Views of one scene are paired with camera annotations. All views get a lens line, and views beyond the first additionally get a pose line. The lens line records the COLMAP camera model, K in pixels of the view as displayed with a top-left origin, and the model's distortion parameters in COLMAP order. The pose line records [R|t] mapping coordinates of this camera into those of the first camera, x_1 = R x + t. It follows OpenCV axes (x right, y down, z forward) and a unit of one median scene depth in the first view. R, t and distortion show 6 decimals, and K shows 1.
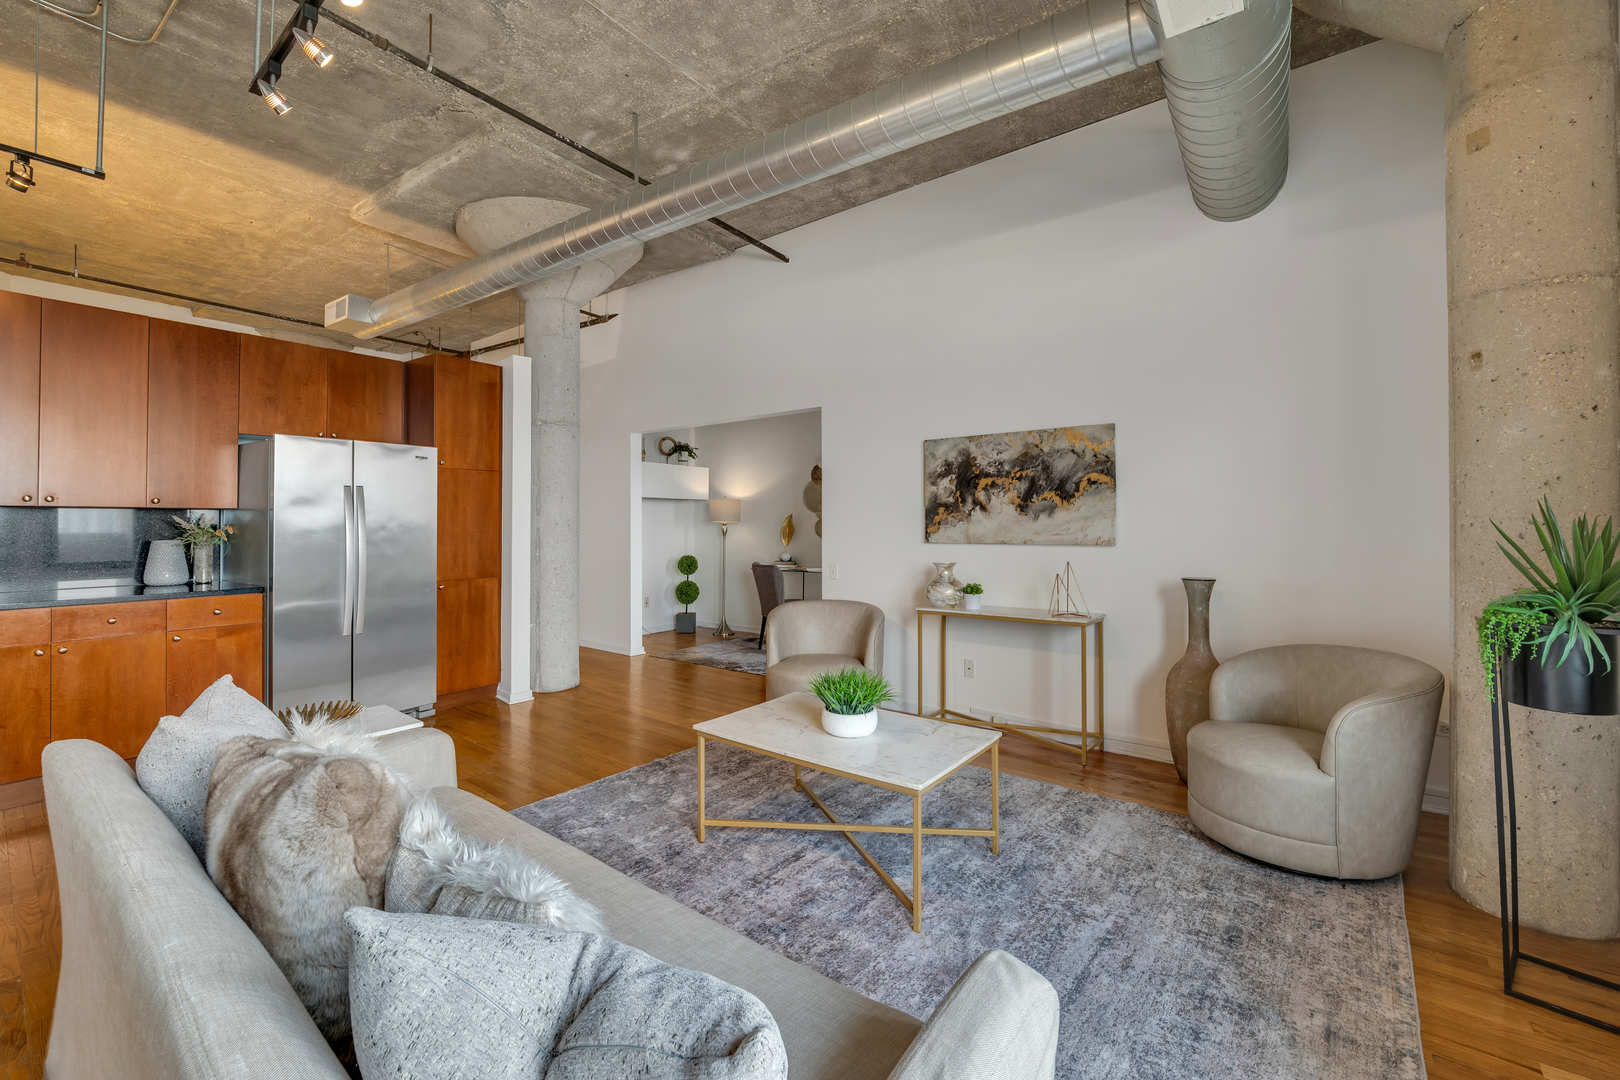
lens RADIAL K [[666.0, 0, 808.7], [0, 666.0, 512.5], [0, 0, 1]] dist [0.001280, 0.000082]
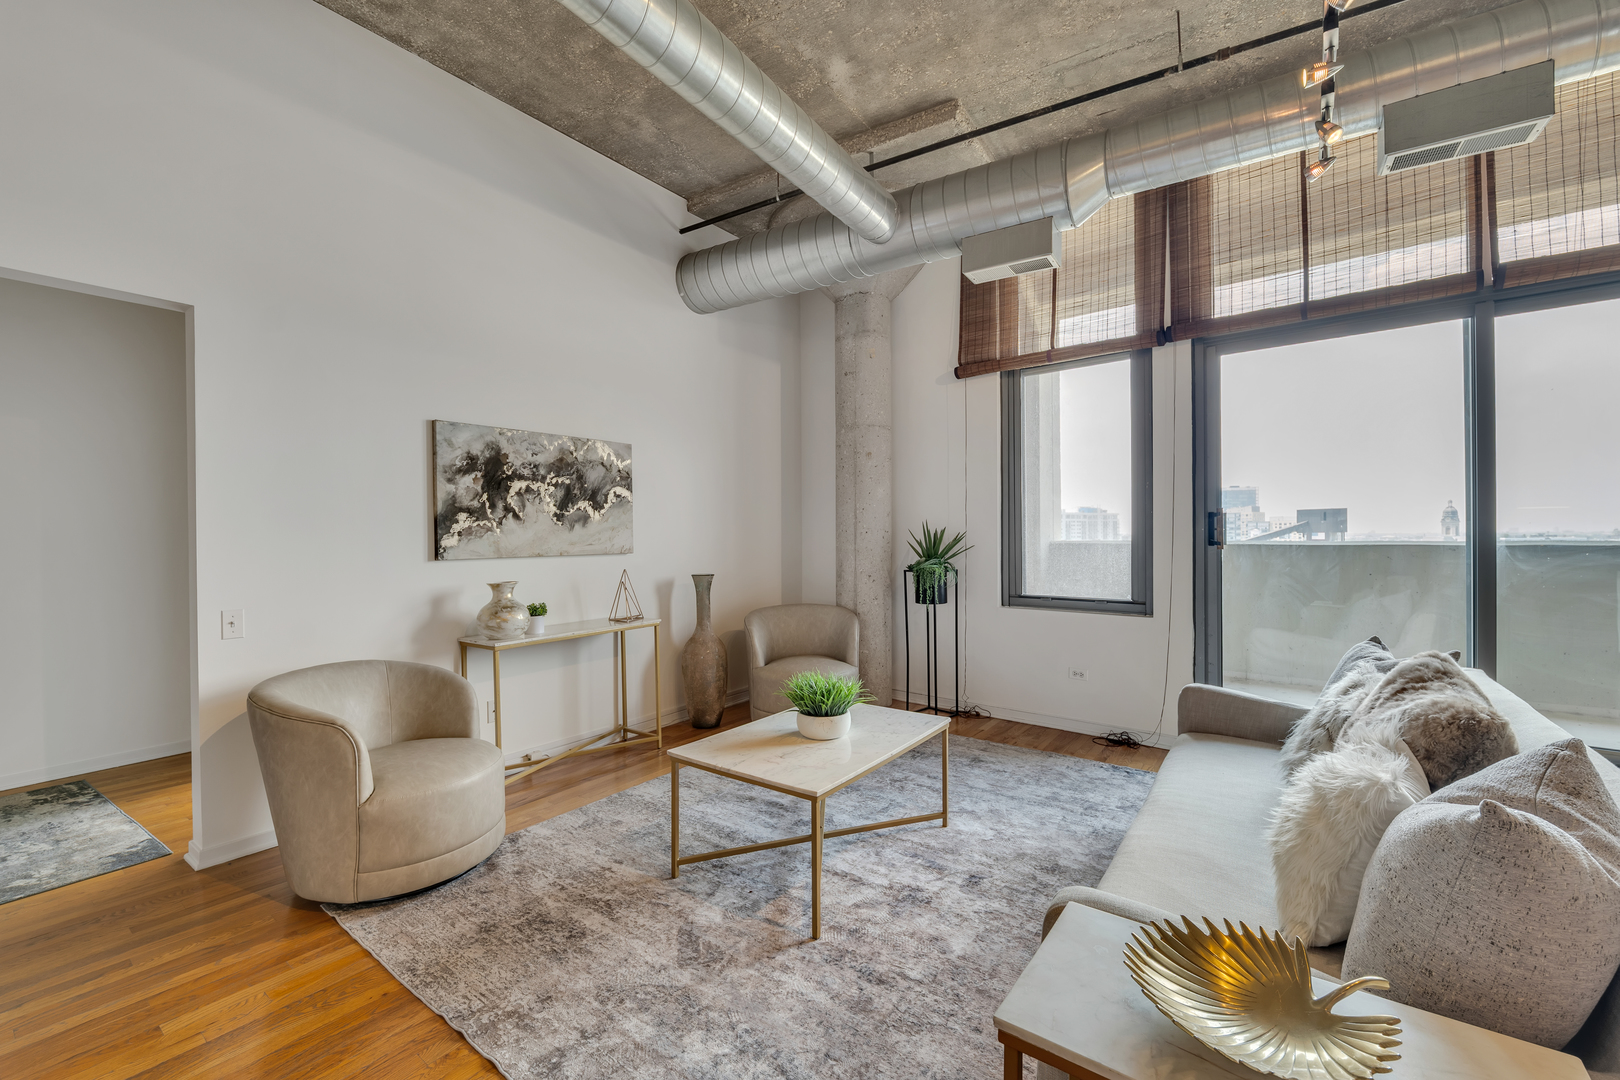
lens RADIAL K [[647.8, 0, 810.0], [0, 647.8, 540.0], [0, 0, 1]] dist [0.001178, 0.000185]
pose [[-0.004698, -0.009164, 0.999947, -0.568583], [-0.009406, 0.999914, 0.009119, 0.013188], [-0.999945, -0.009363, -0.004784, 0.629271]]
